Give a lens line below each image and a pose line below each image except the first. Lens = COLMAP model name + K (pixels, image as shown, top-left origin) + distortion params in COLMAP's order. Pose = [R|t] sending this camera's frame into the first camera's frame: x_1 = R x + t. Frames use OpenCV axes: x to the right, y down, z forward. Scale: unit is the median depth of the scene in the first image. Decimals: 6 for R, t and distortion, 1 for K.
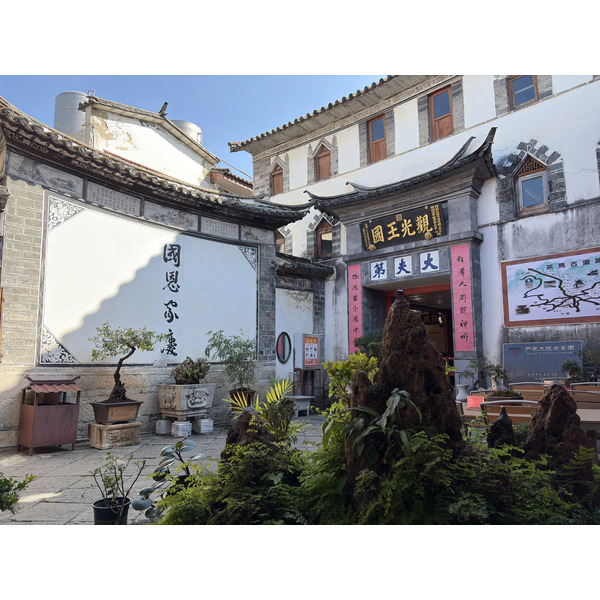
lens RADIAL K [[452.7, 0, 300.0], [0, 452.7, 300.0], [0, 0, 1]] dist [0.060389, -0.066069]
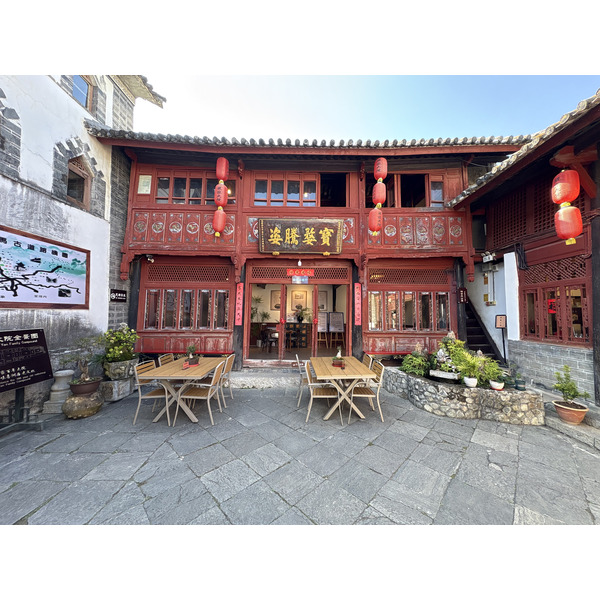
lens RADIAL K [[238.5, 0, 300.7], [0, 238.5, 298.8], [0, 0, 1]] dist [0.000513, 0.000040]
pose [[-0.709951, 0.046663, 0.702704, -0.138315], [-0.090868, 0.983392, -0.157108, 0.053617], [-0.698364, -0.175392, -0.693920, 0.929872]]
